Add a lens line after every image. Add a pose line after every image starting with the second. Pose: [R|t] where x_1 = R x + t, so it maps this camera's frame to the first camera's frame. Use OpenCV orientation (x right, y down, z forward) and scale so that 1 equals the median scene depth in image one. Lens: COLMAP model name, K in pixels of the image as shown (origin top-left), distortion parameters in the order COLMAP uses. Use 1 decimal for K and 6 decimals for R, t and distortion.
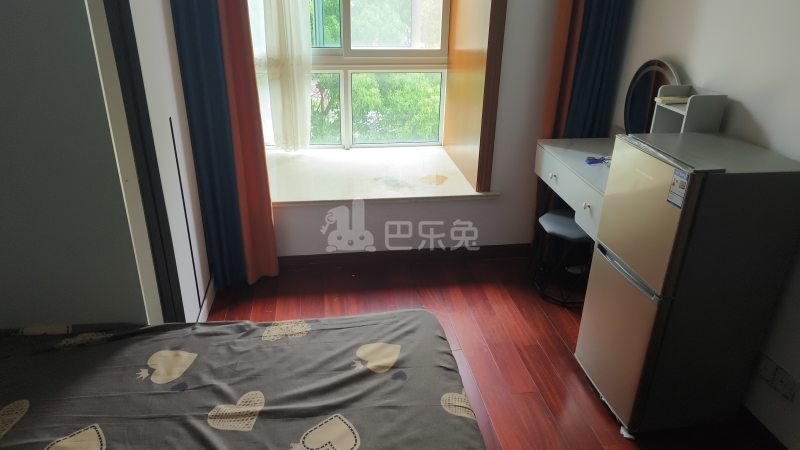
lens RADIAL K [[543.7, 0, 400.0], [0, 543.7, 225.0], [0, 0, 1]] dist [0.024393, -0.000076]
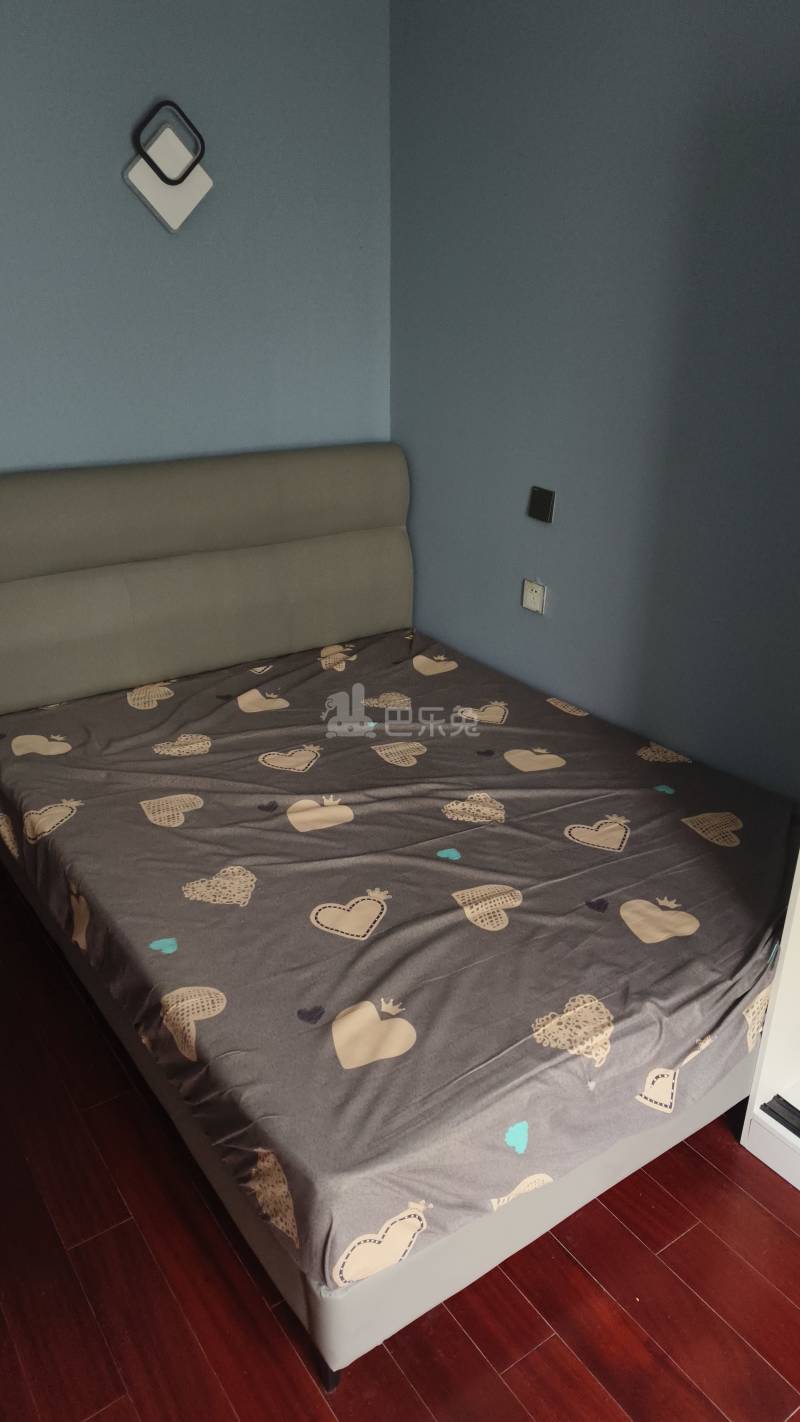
lens RADIAL K [[966.5, 0, 400.0], [0, 966.5, 711.0], [0, 0, 1]] dist [0.024393, -0.000076]
pose [[-0.891534, 0.157987, -0.424508, 0.170126], [-0.202245, 0.699746, 0.685166, -0.374471], [0.405295, 0.696703, -0.591895, 0.821319]]
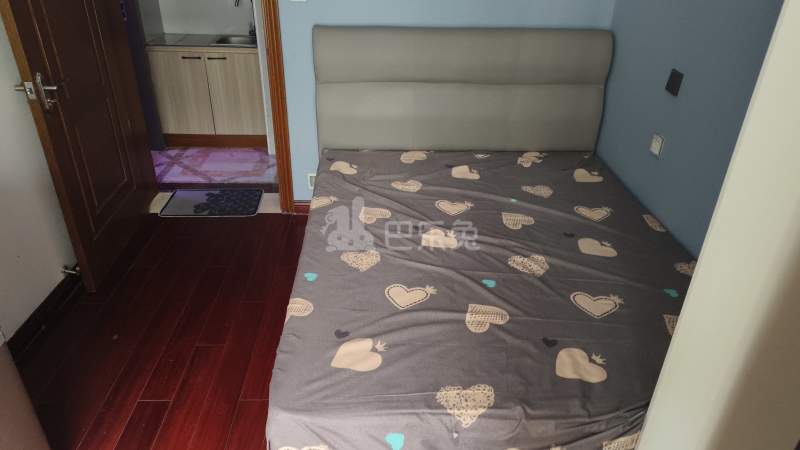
lens RADIAL K [[543.7, 0, 400.0], [0, 543.7, 225.0], [0, 0, 1]] dist [0.024393, -0.000076]
pose [[-0.994426, -0.081478, 0.066916, -0.093762], [0.003148, 0.611443, 0.791282, -0.383063], [-0.105388, 0.787082, -0.607778, 0.844484]]
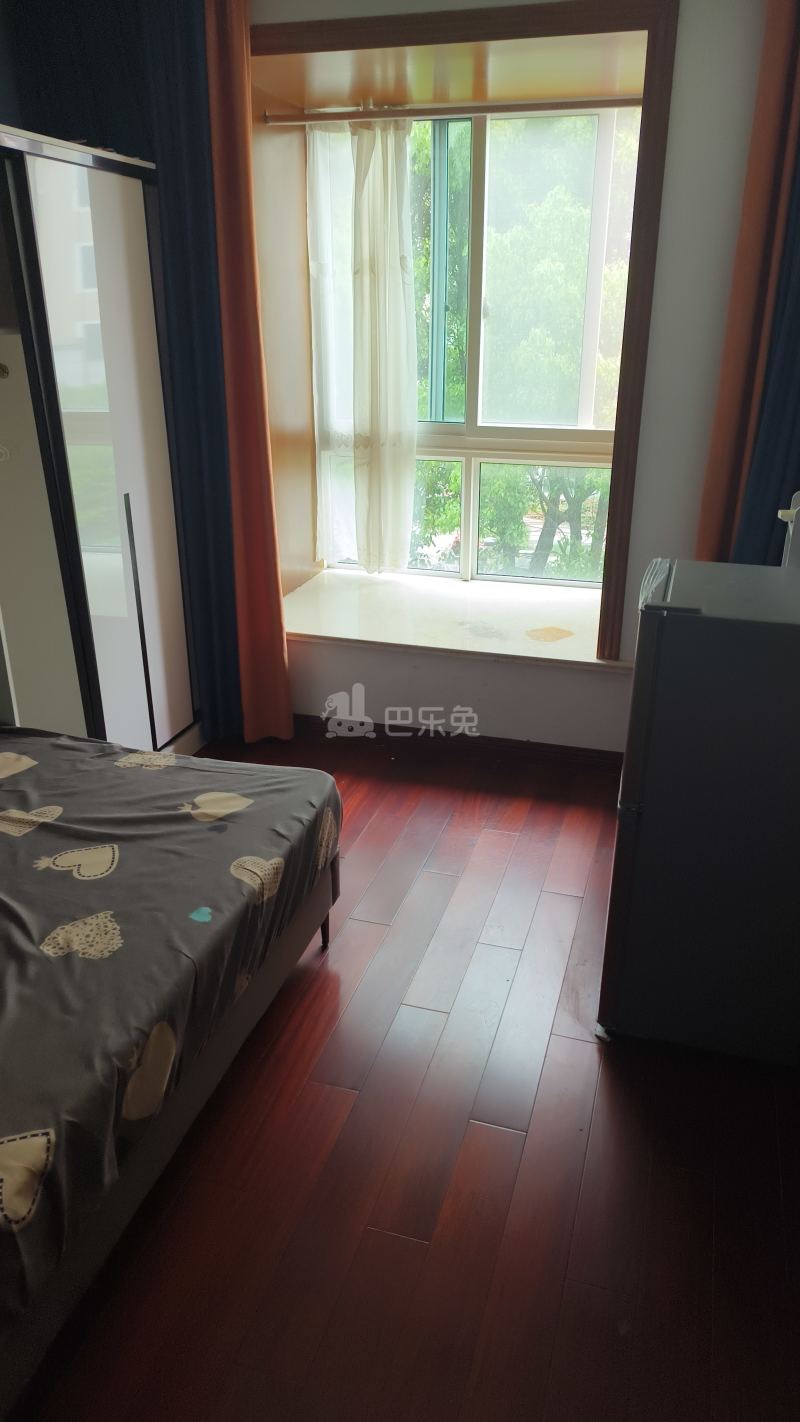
lens RADIAL K [[966.5, 0, 400.0], [0, 966.5, 711.0], [0, 0, 1]] dist [0.024393, -0.000076]
pose [[0.905906, 0.148298, -0.396665, 0.434195], [-0.164655, 0.986324, -0.007290, 0.047859], [0.390159, 0.071916, 0.917935, -0.093668]]
